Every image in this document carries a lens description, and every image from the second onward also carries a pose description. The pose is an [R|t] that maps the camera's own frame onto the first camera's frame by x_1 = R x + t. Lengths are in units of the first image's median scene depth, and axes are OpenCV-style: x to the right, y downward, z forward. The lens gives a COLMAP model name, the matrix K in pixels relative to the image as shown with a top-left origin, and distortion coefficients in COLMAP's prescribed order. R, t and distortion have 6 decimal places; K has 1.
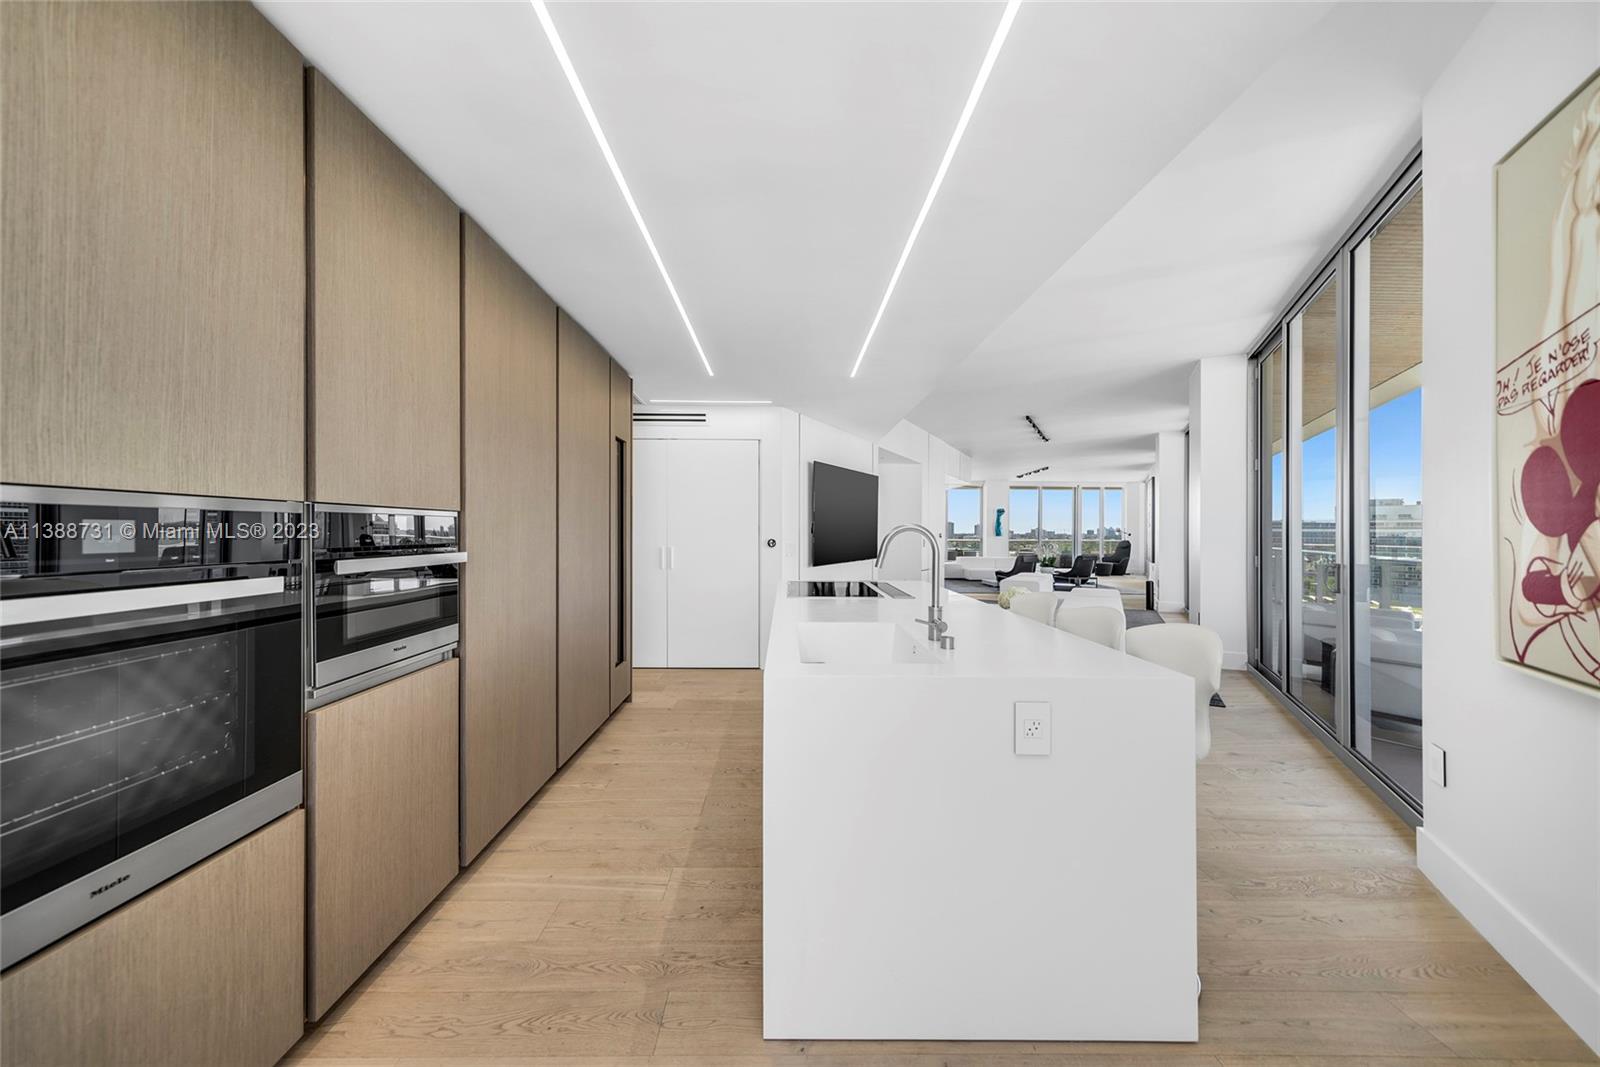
lens RADIAL K [[553.2, 0, 790.1], [0, 553.2, 528.2], [0, 0, 1]] dist [0.000454, -0.000467]
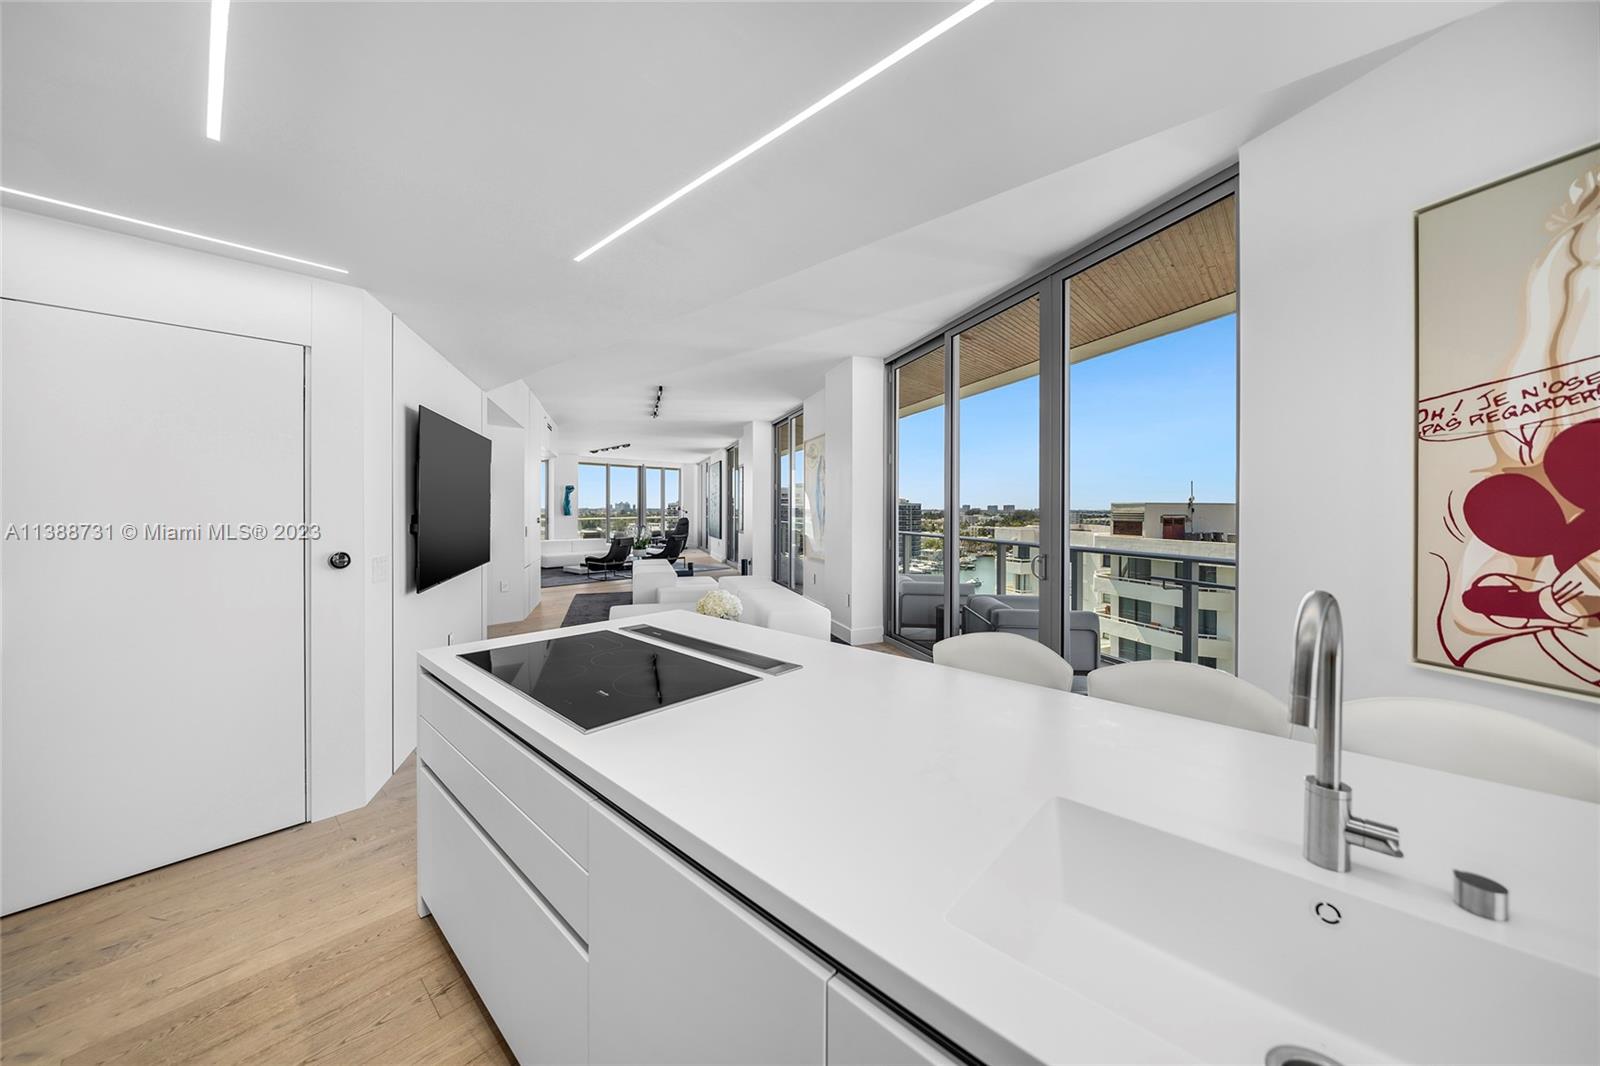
lens RADIAL K [[553.2, 0, 795.9], [0, 553.2, 510.4], [0, 0, 1]] dist [0.000454, -0.000467]
pose [[0.681471, -0.010764, 0.731766, -0.113956], [-0.000106, 0.999890, 0.014807, -0.025164], [-0.731845, -0.010169, 0.681395, 0.355199]]
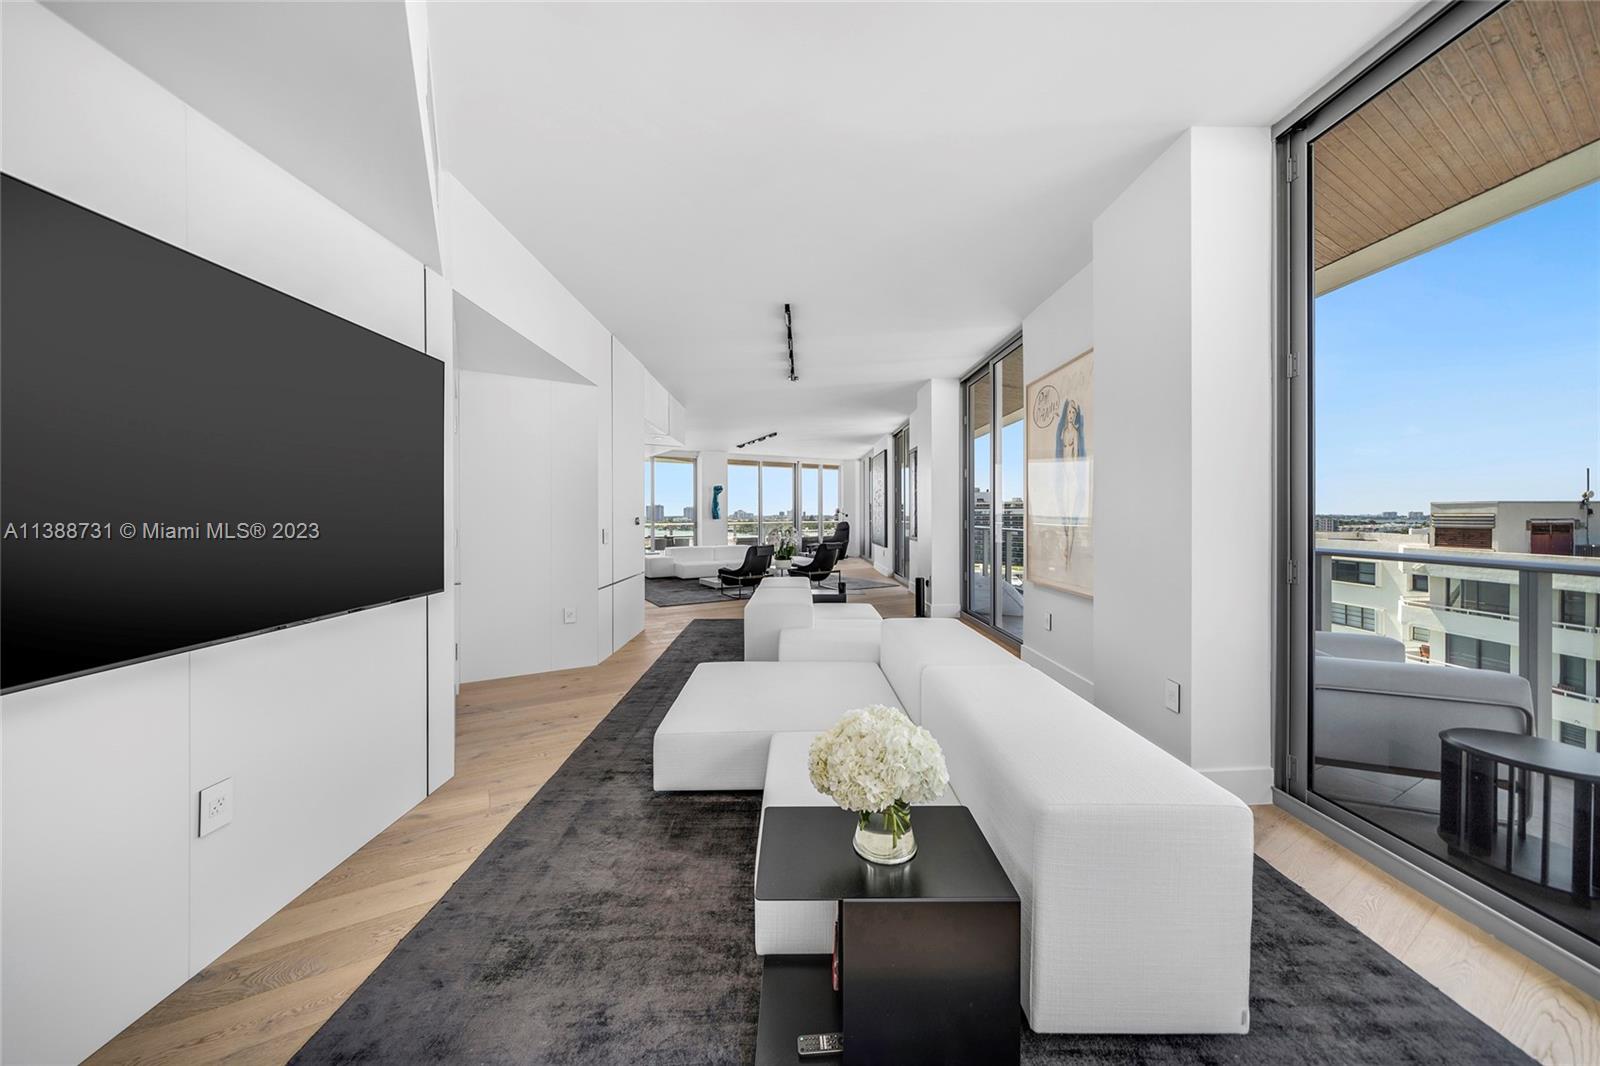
lens RADIAL K [[553.2, 0, 791.1], [0, 553.2, 519.6], [0, 0, 1]] dist [0.000454, -0.000467]
pose [[0.870383, -0.016143, 0.492111, 0.235415], [0.008616, 0.999809, 0.017559, 0.004999], [-0.492300, -0.011043, 0.870355, 0.776740]]
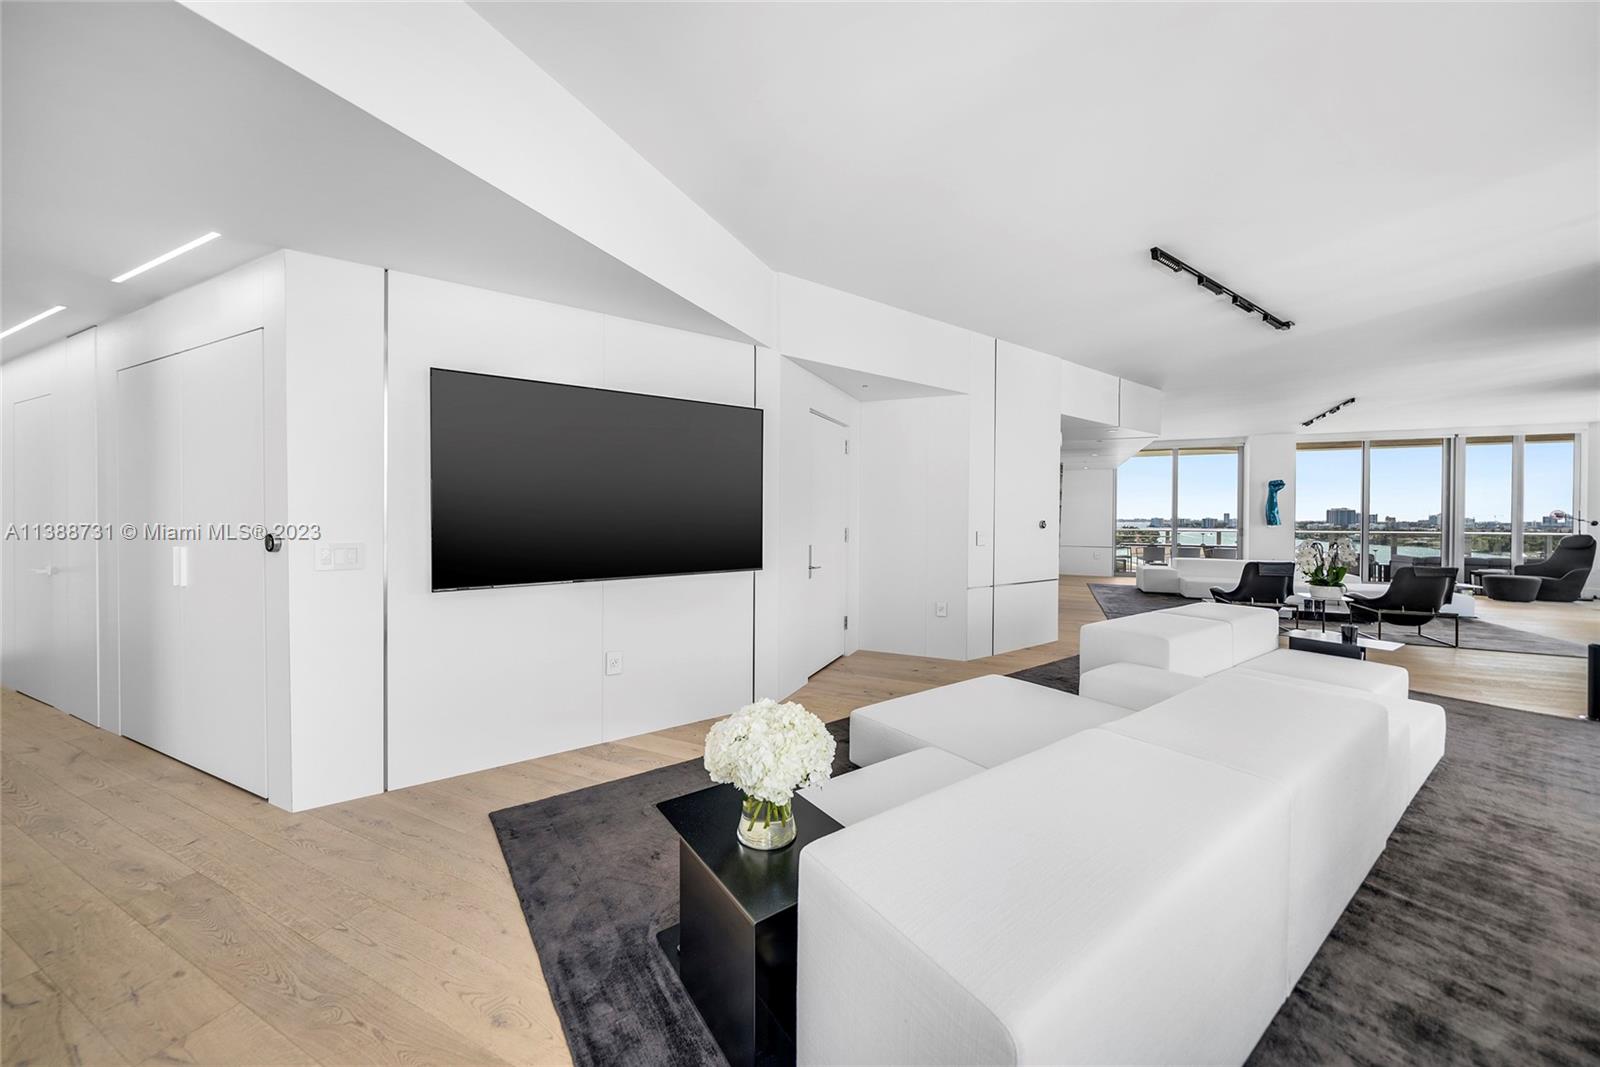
lens RADIAL K [[553.2, 0, 795.2], [0, 553.2, 522.0], [0, 0, 1]] dist [0.000454, -0.000467]
pose [[0.903516, 0.004033, -0.428534, 0.551509], [0.001917, 0.999908, 0.013453, 0.004888], [0.428549, -0.012976, 0.903425, 0.734536]]
